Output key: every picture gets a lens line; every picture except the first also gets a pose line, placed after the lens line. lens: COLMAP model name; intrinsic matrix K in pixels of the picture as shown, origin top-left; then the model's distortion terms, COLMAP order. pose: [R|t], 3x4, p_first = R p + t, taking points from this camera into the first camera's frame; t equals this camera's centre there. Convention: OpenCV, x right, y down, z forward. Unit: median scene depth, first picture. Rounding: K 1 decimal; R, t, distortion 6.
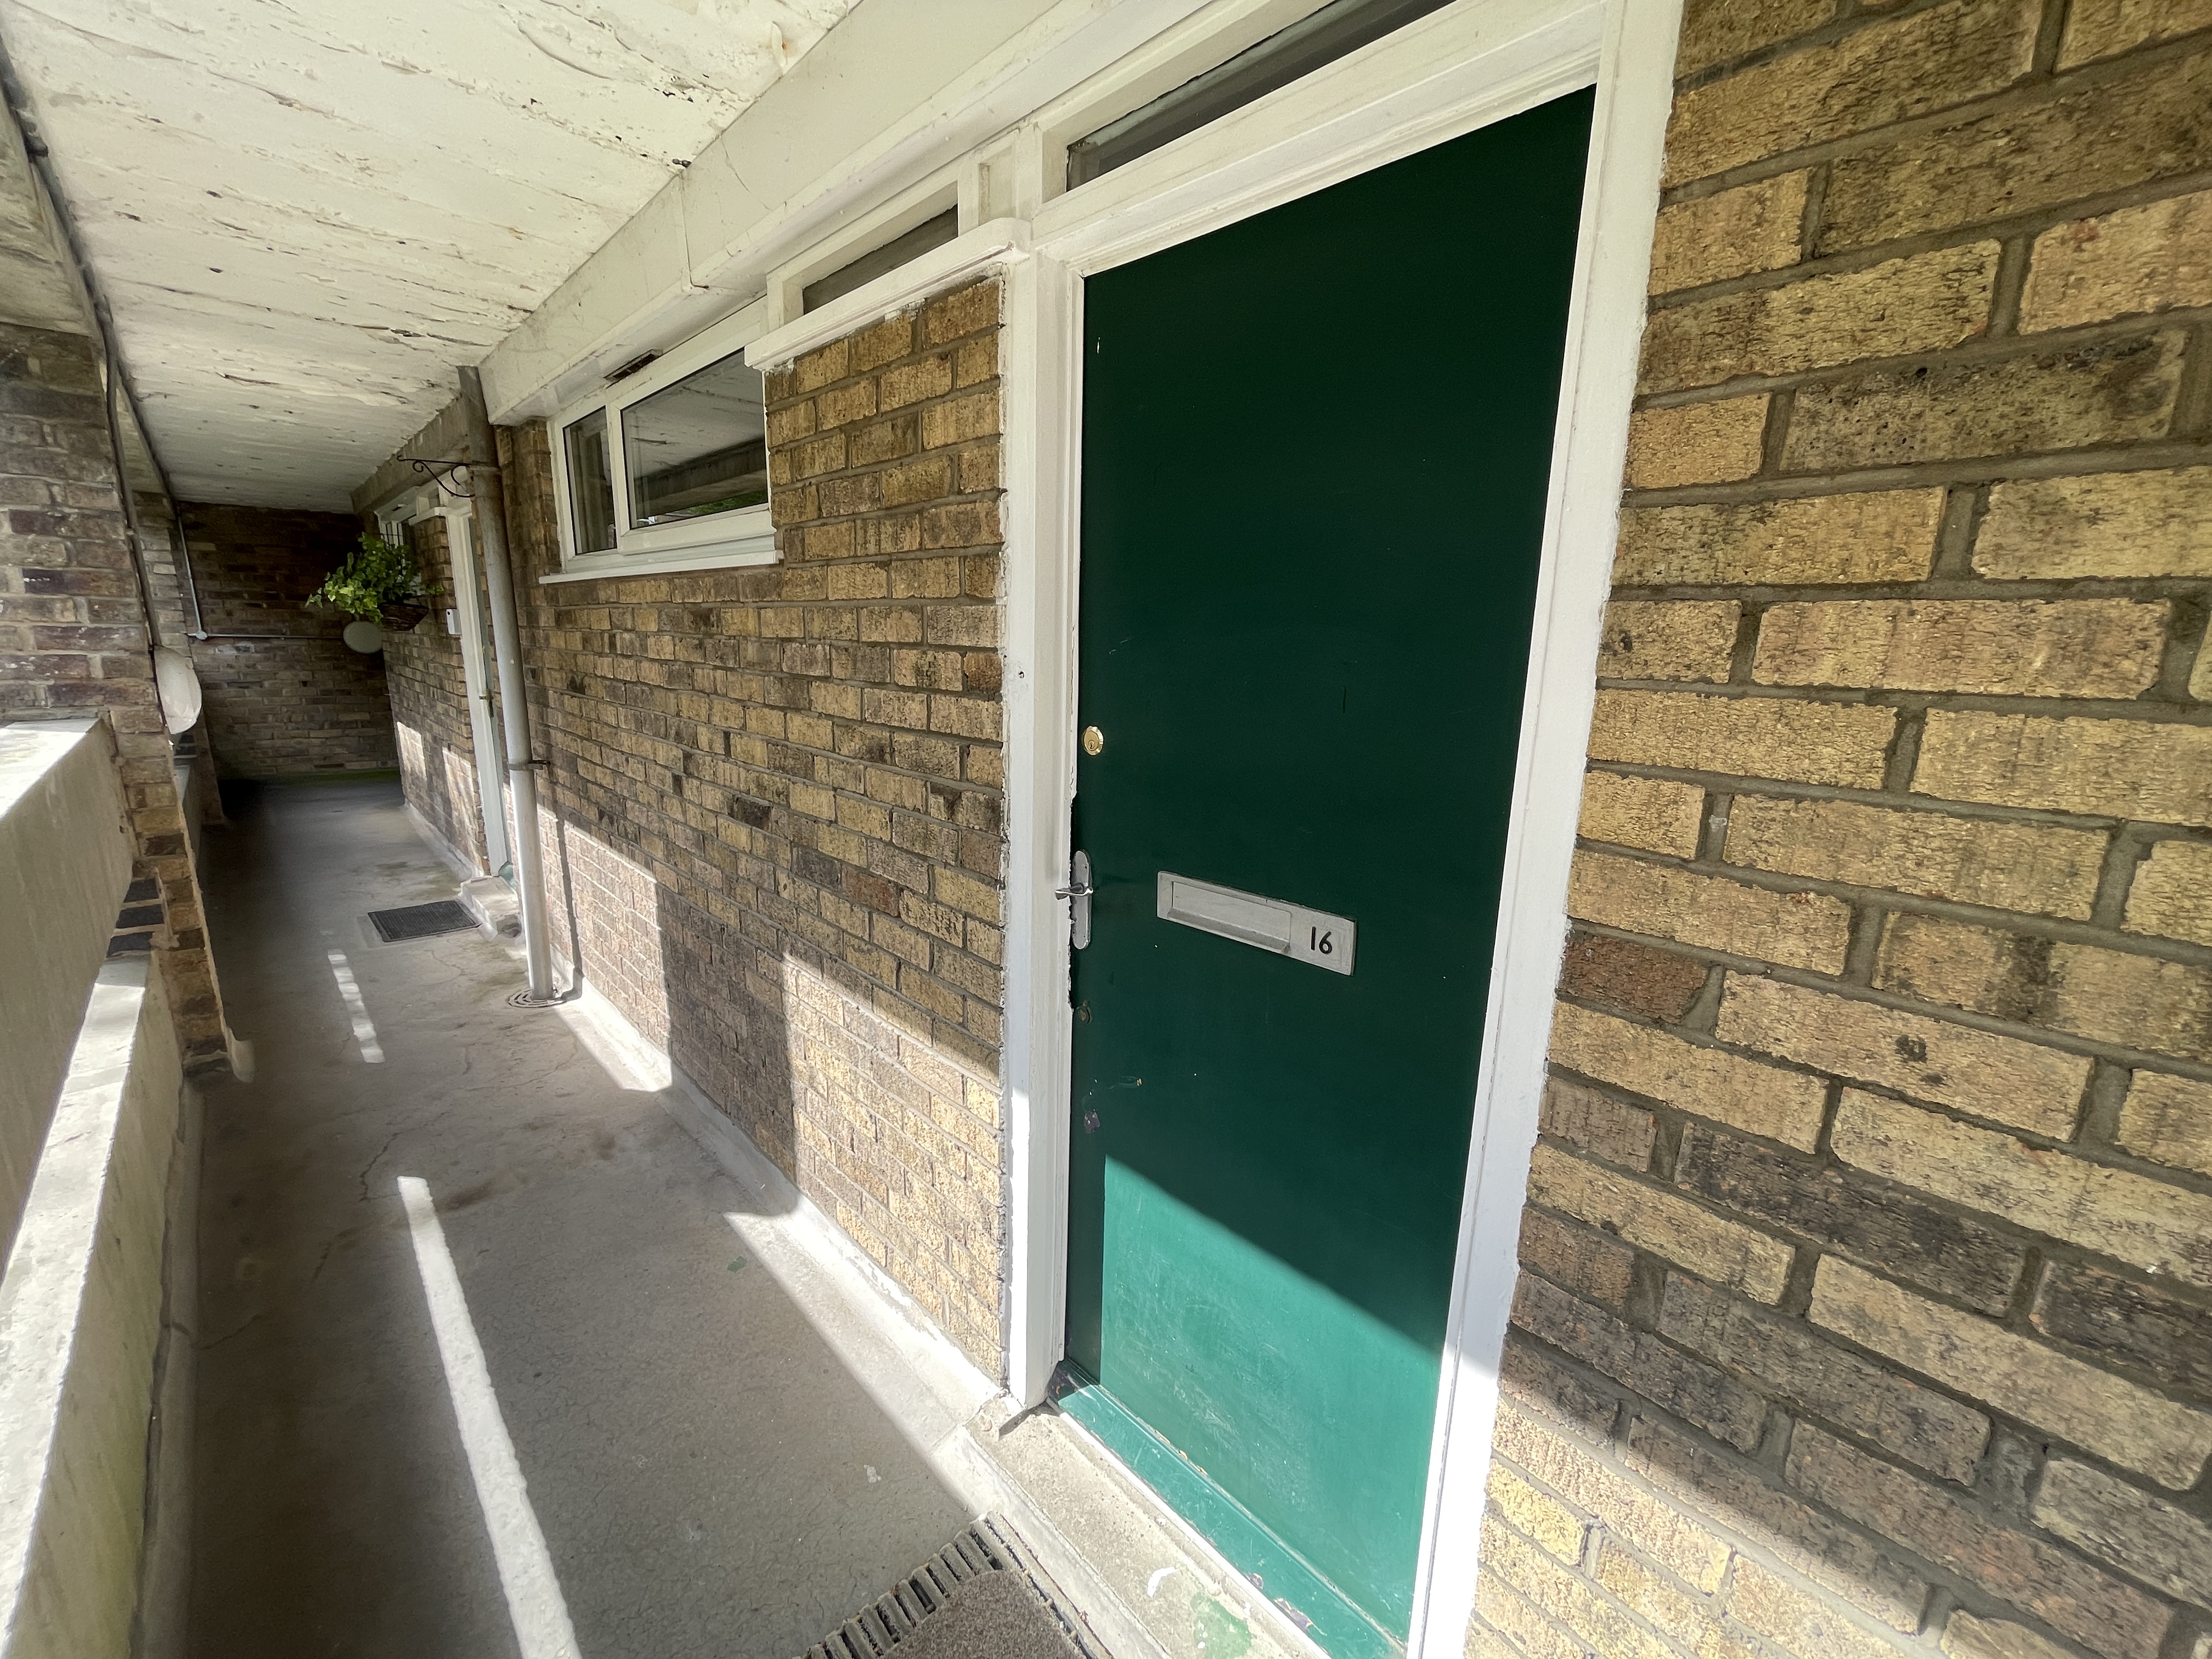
lens RADIAL K [[890.9, 0, 1101.4], [0, 890.9, 824.9], [0, 0, 1]] dist [-0.005546, 0.002648]
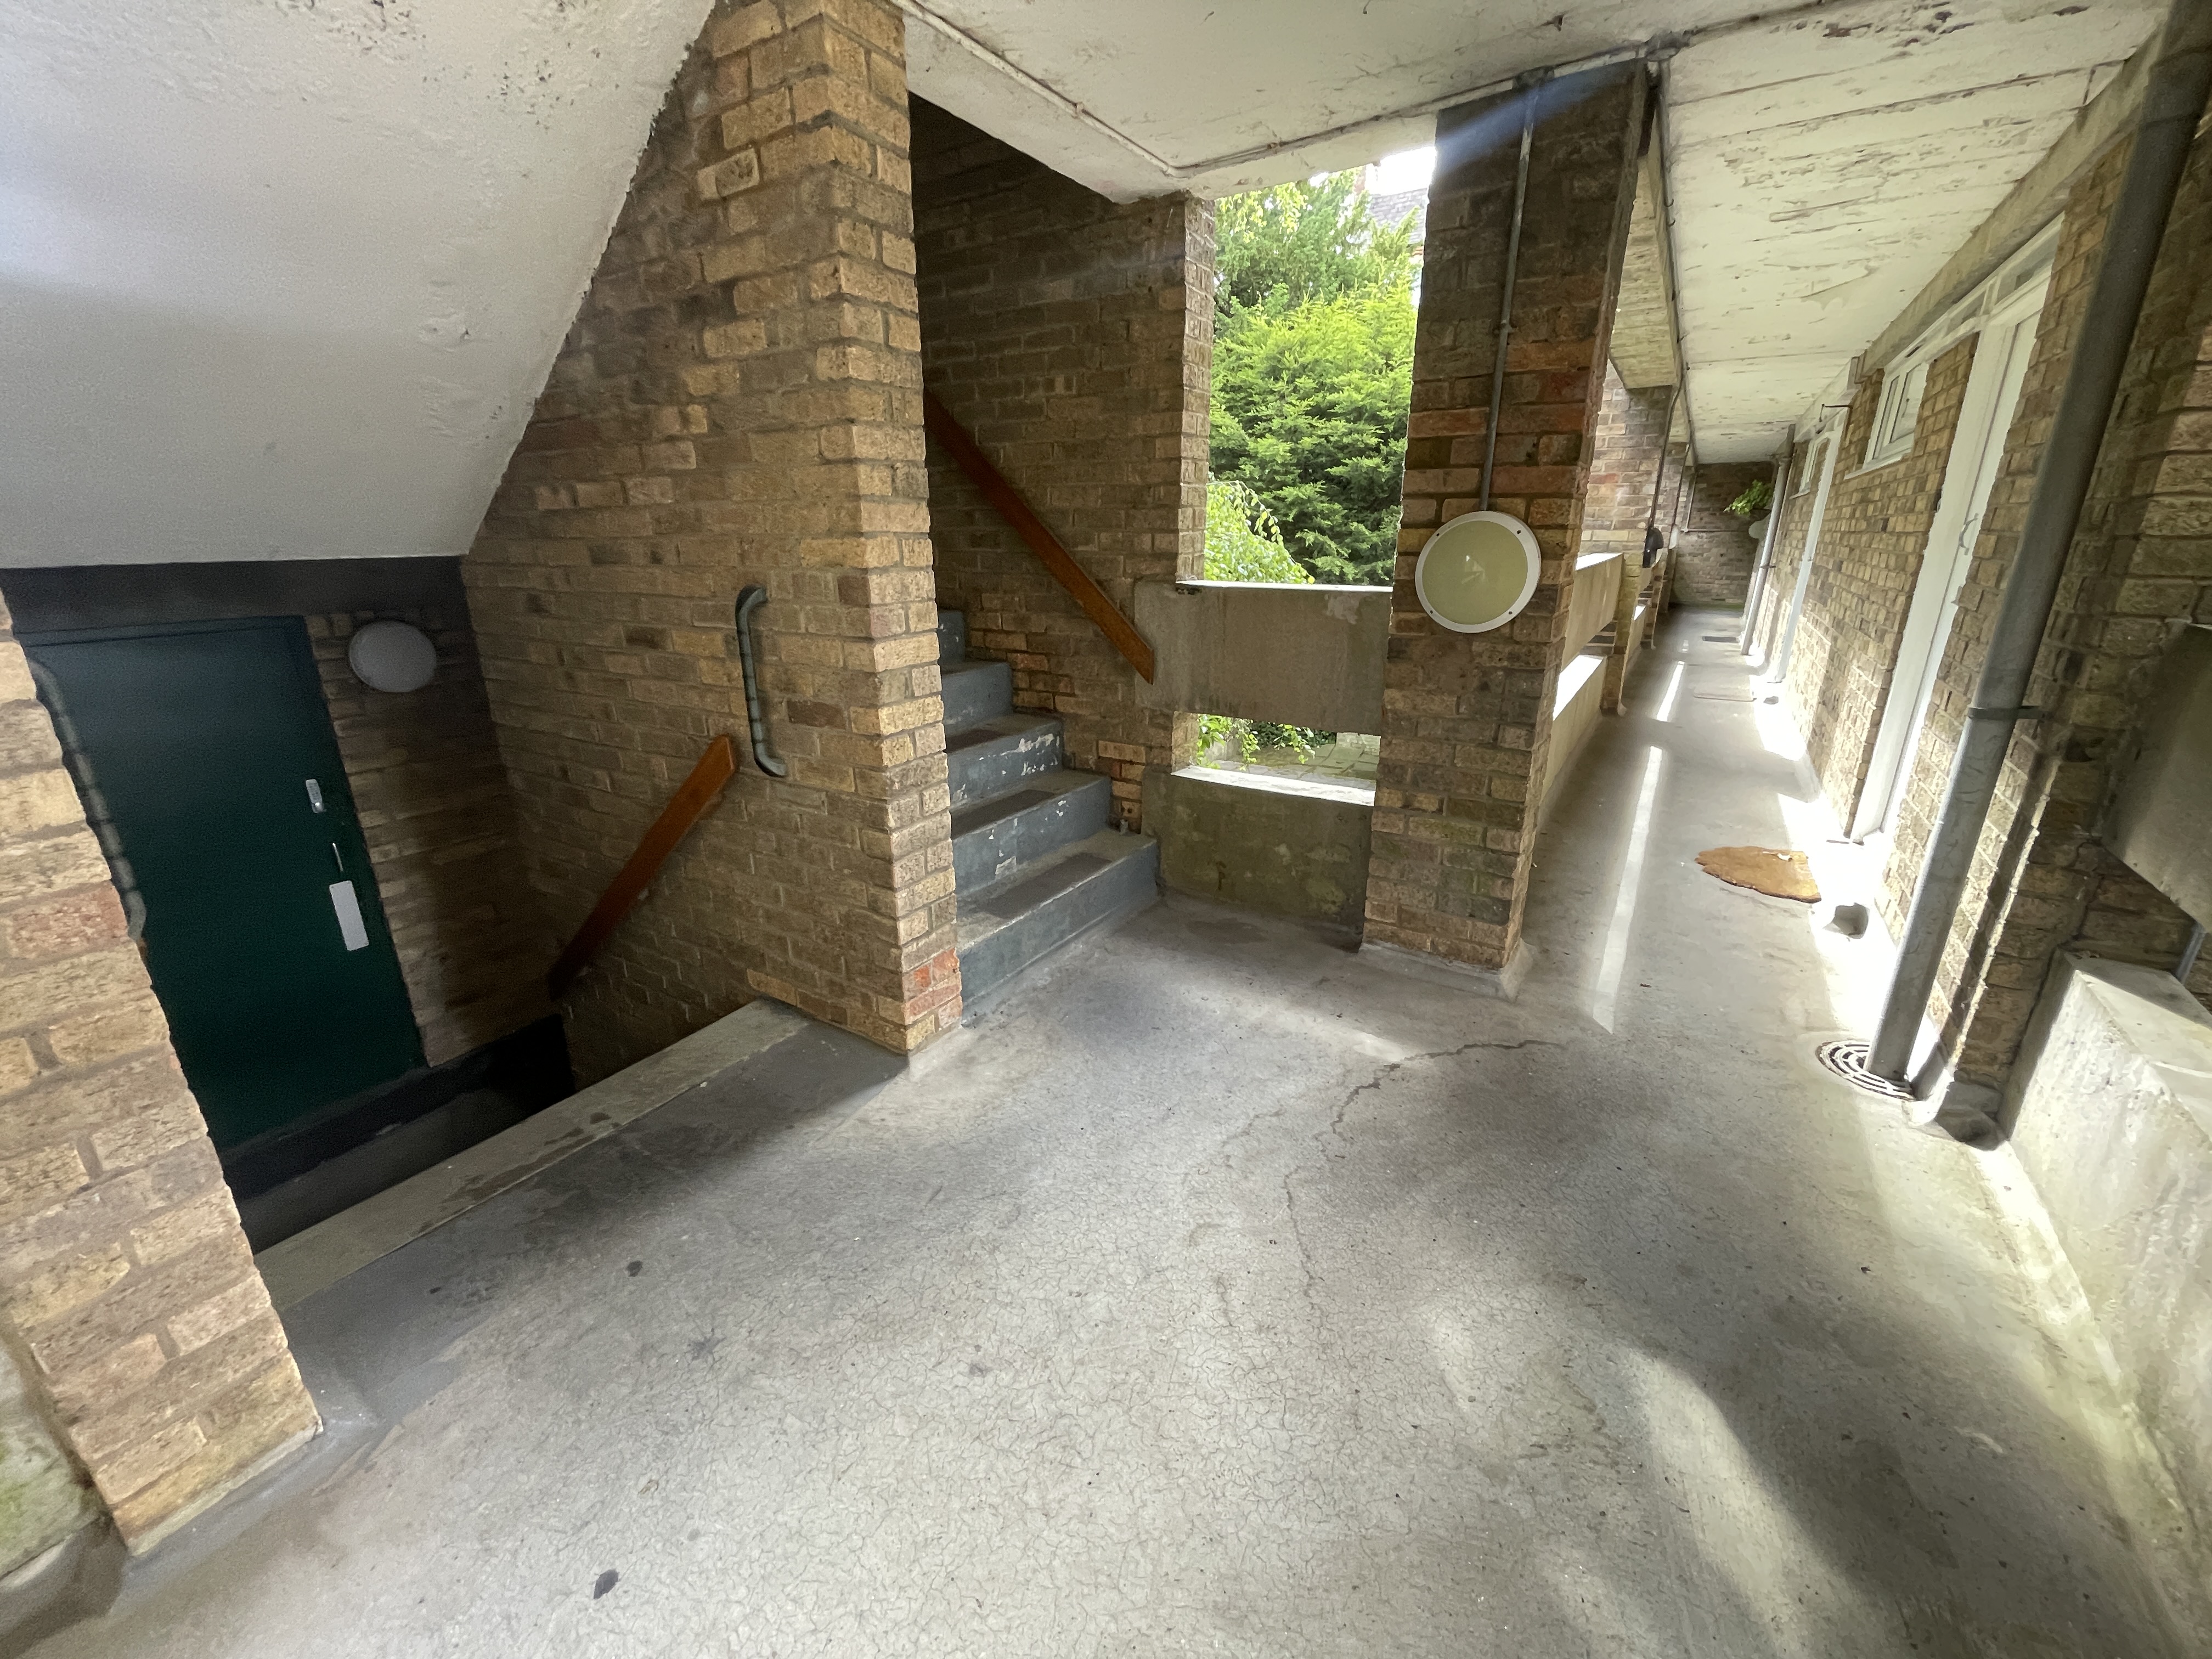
lens RADIAL K [[890.9, 0, 1103.8], [0, 890.9, 823.4], [0, 0, 1]] dist [-0.005546, 0.002648]
pose [[0.228495, 0.280235, -0.932340, 0.894918], [-0.193942, 0.951583, 0.238488, 0.229894], [0.954032, 0.126326, 0.271782, -0.862719]]
